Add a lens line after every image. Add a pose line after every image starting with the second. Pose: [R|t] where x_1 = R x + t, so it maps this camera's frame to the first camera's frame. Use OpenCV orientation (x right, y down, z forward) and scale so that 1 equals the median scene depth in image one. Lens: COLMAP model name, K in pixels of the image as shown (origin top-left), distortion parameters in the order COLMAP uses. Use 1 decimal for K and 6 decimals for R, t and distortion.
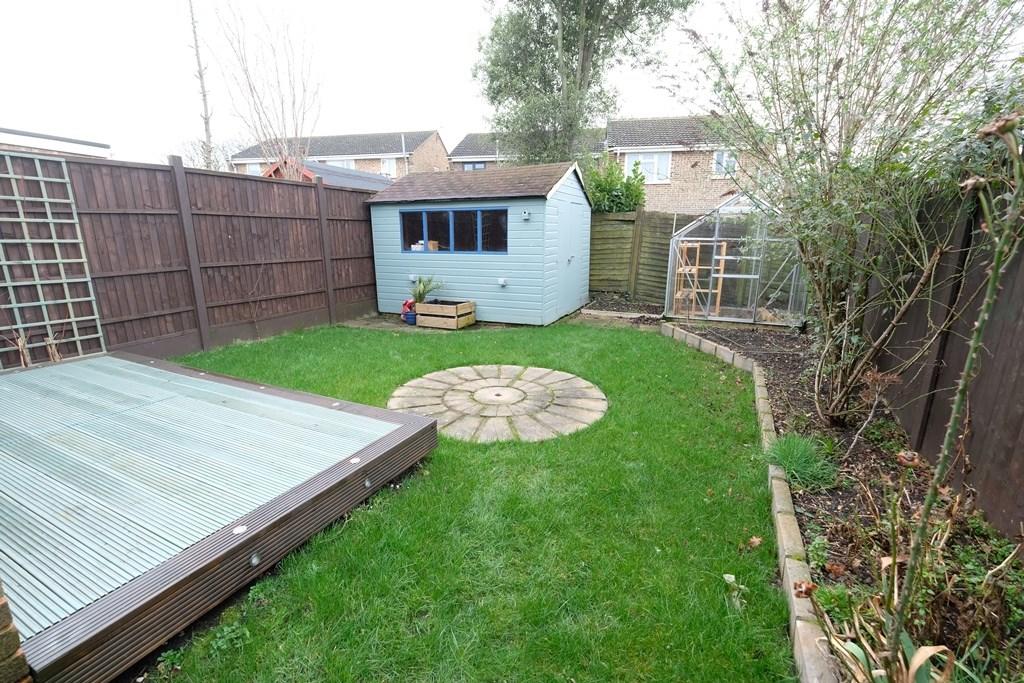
lens RADIAL K [[446.3, 0, 509.1], [0, 446.3, 343.7], [0, 0, 1]] dist [-0.000012, -0.000840]
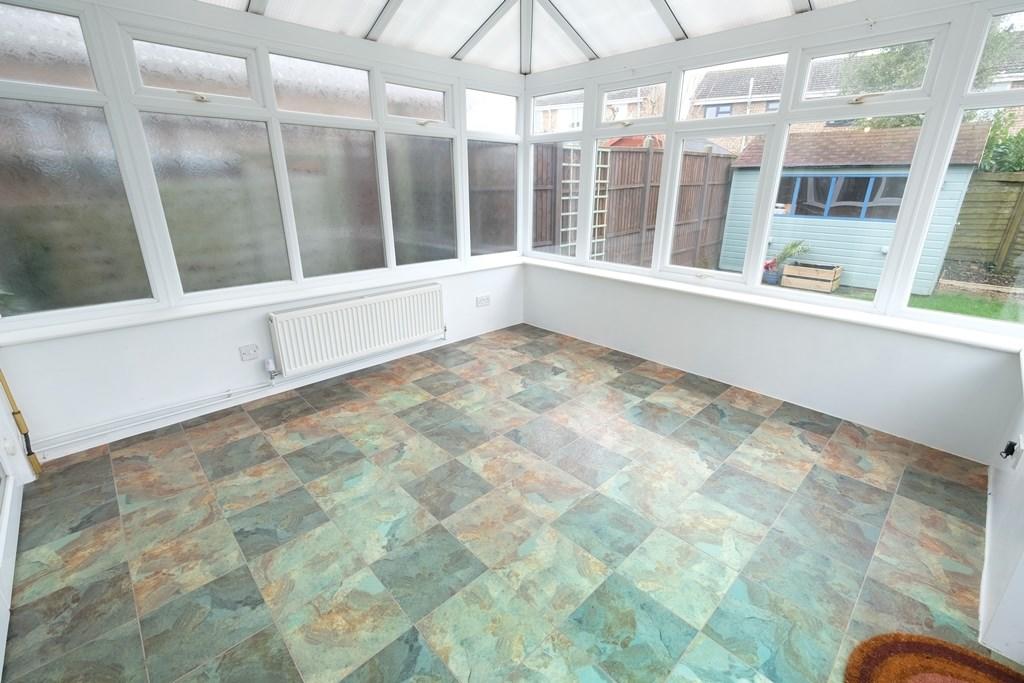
lens RADIAL K [[446.3, 0, 515.0], [0, 446.3, 340.9], [0, 0, 1]] dist [-0.000012, -0.000840]
pose [[0.940010, 0.116509, -0.320637, -0.411240], [-0.080106, 0.988979, 0.124517, 0.008622], [0.331610, -0.091362, 0.938982, -0.232254]]
